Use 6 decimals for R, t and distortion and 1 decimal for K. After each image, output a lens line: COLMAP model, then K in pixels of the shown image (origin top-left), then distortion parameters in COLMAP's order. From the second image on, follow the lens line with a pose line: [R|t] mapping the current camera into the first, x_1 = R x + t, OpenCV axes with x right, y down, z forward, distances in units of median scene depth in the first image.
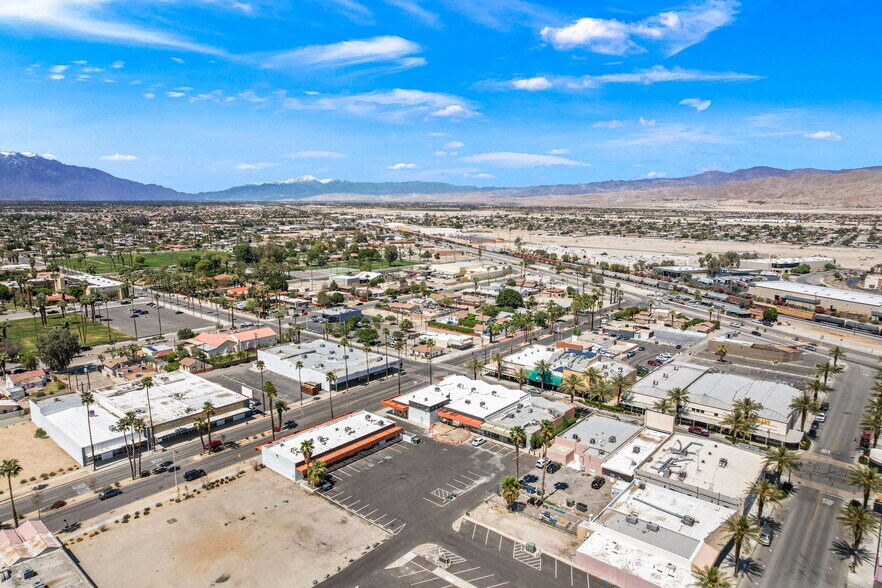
lens RADIAL K [[563.1, 0, 438.1], [0, 563.1, 293.8], [0, 0, 1]] dist [-0.082643, 0.075564]
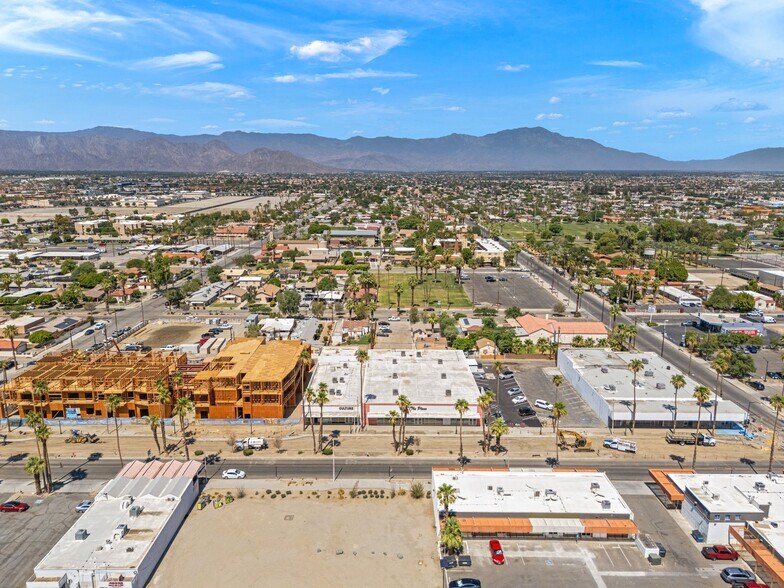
lens RADIAL K [[577.7, 0, 392.0], [0, 577.7, 294.0], [0, 0, 1]] dist [0.057542, -0.042153]
pose [[0.649090, 0.155394, -0.744671, 0.179614], [-0.124513, 0.987414, 0.097517, -0.037882], [0.750452, 0.029424, 0.660270, 0.327478]]
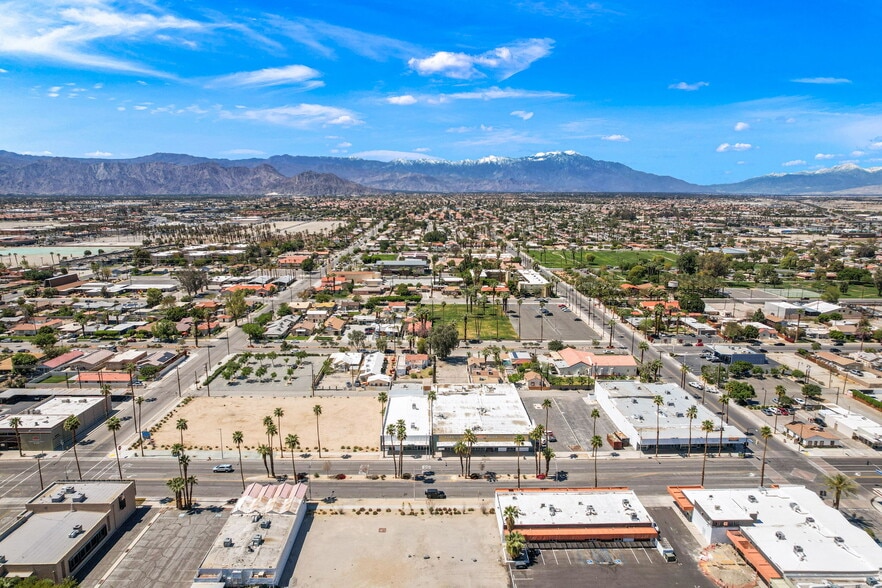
lens RADIAL K [[563.1, 0, 438.1], [0, 563.1, 293.8], [0, 0, 1]] dist [-0.082643, 0.075564]
pose [[0.657198, 0.132505, -0.741979, 0.238040], [-0.121677, 0.990165, 0.069053, -0.099615], [0.743831, 0.044900, 0.666858, 0.210316]]
